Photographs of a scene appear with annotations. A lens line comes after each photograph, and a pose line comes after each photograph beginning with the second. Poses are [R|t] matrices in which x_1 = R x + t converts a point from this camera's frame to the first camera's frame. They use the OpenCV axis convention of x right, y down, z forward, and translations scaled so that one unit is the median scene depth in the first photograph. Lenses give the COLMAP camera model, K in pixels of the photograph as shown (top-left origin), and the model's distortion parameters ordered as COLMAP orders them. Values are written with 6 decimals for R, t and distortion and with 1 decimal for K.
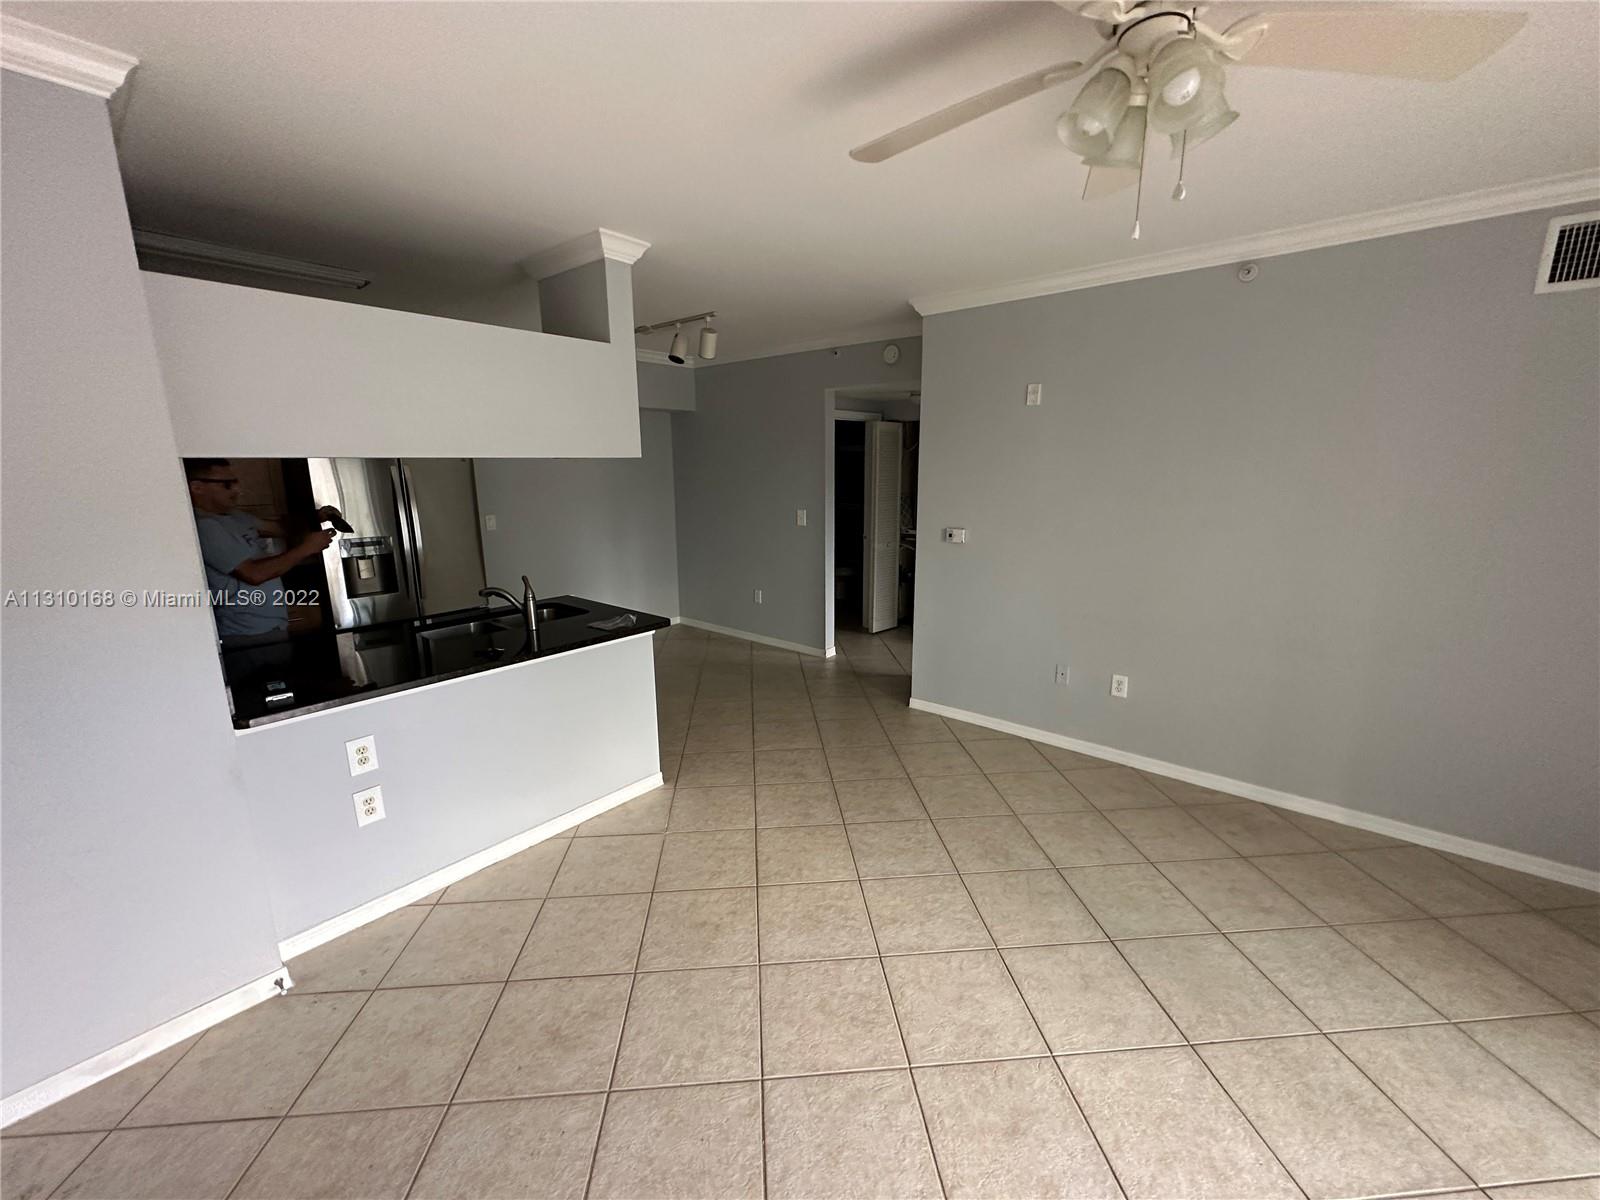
lens RADIAL K [[638.2, 0, 798.6], [0, 638.2, 598.6], [0, 0, 1]] dist [-0.000187, 0.000097]
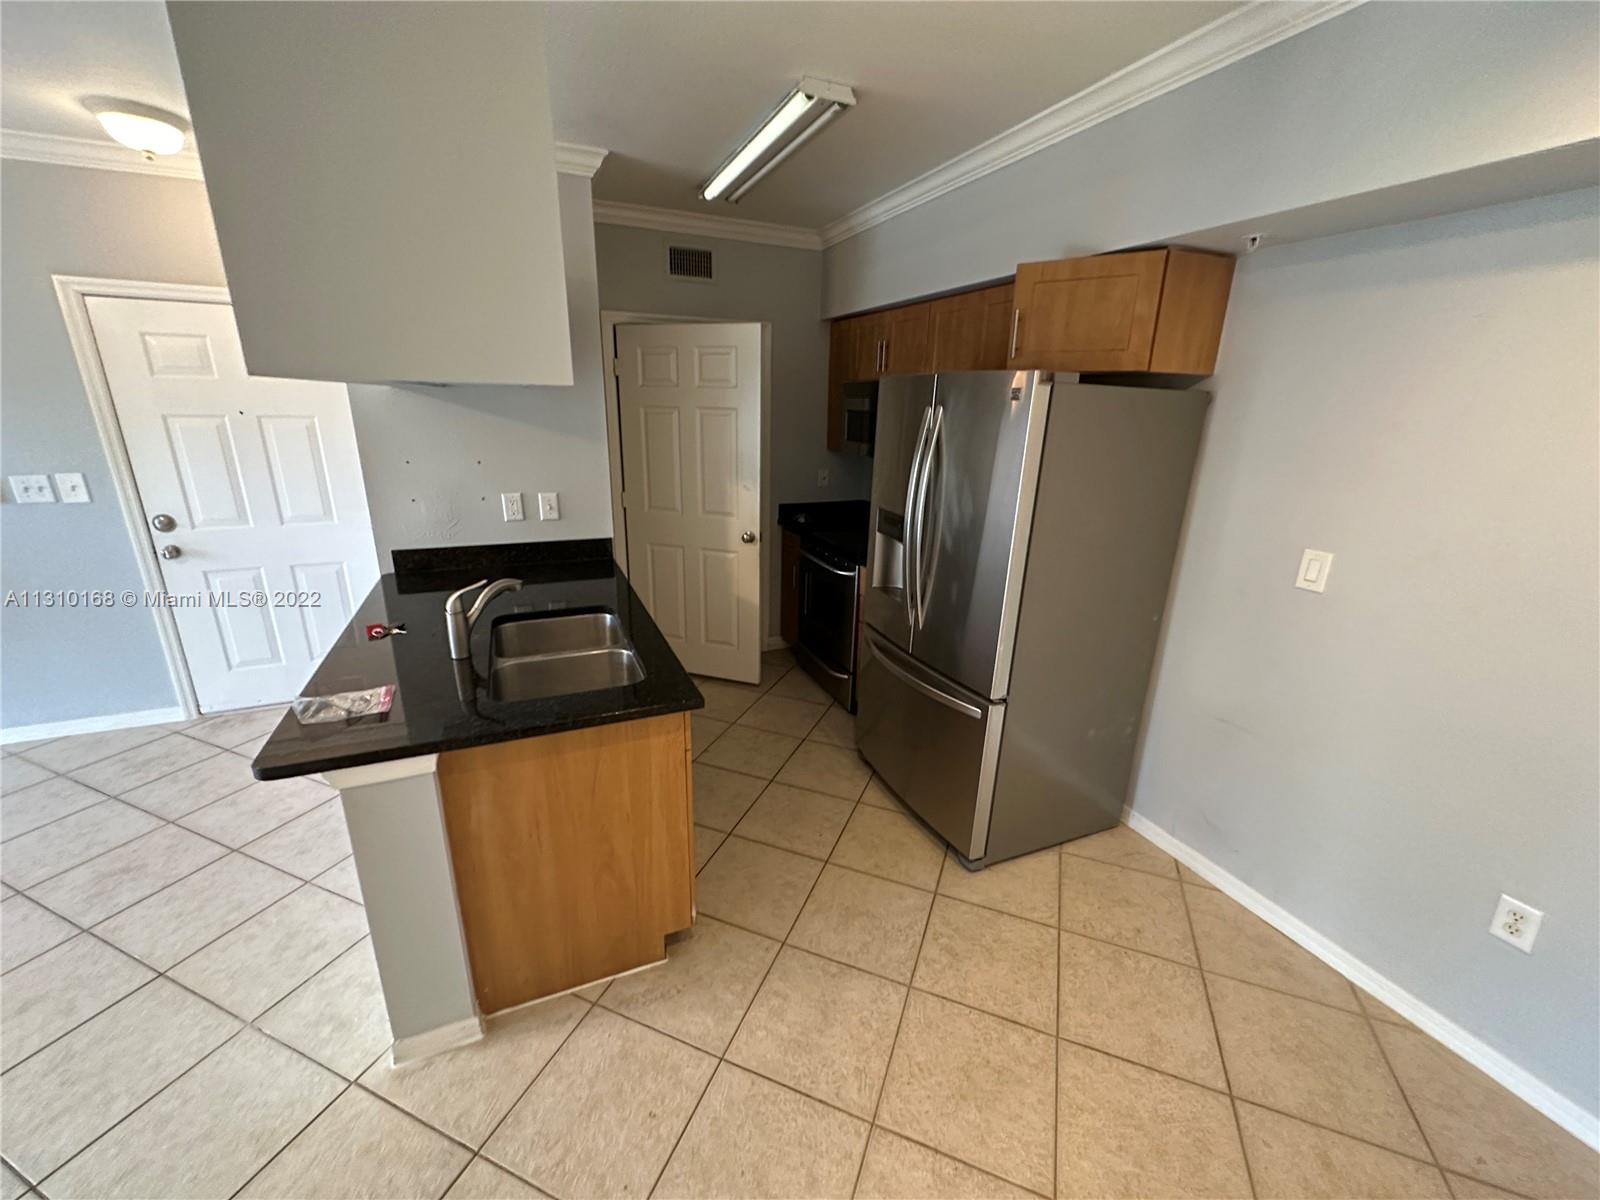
lens RADIAL K [[638.2, 0, 798.6], [0, 638.2, 598.6], [0, 0, 1]] dist [-0.000187, 0.000097]
pose [[-0.443251, 0.262591, -0.857074, -0.035924], [-0.205224, 0.901008, 0.382187, -0.416889], [0.872589, 0.345297, -0.345483, 1.940583]]
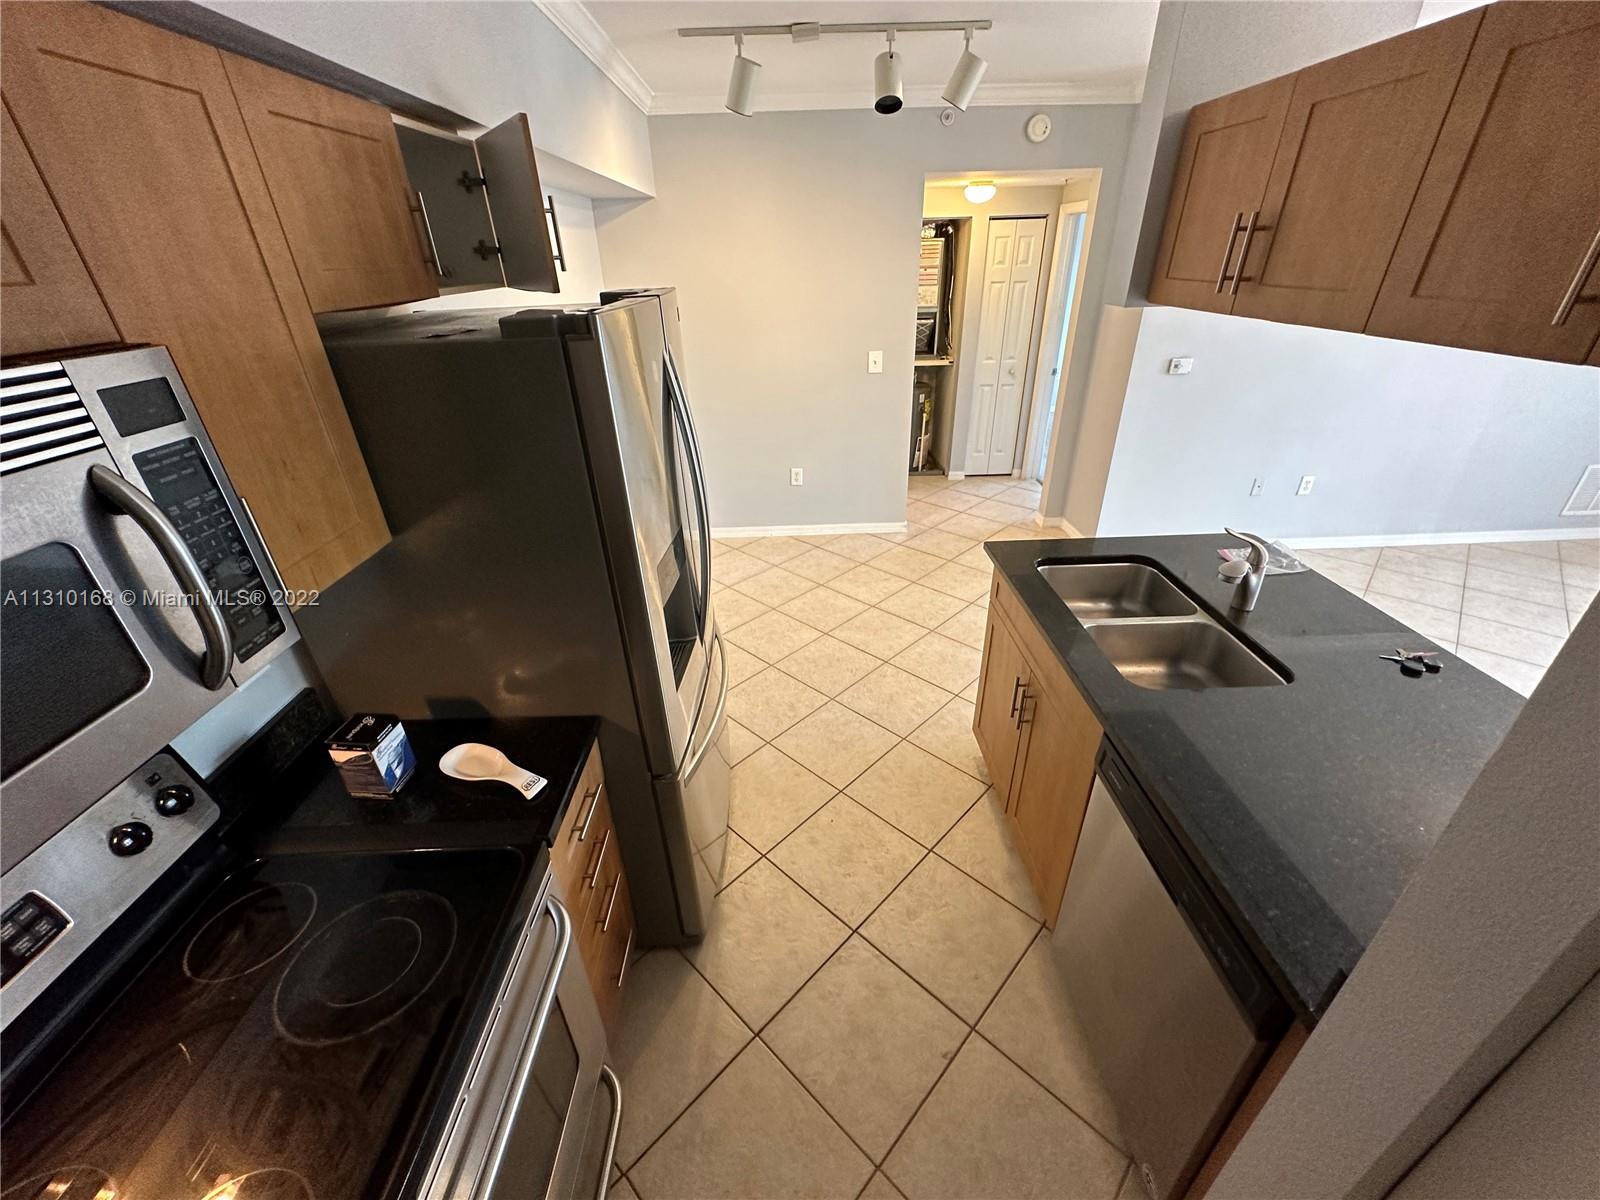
lens RADIAL K [[643.8, 0, 800.0], [0, 643.8, 600.0], [0, 0, 1]] dist [0.000912, 0.000145]
pose [[0.749431, -0.331451, 0.573143, -1.419377], [0.158850, 0.930398, 0.330344, -0.309992], [-0.642743, -0.156526, 0.749920, 1.038427]]
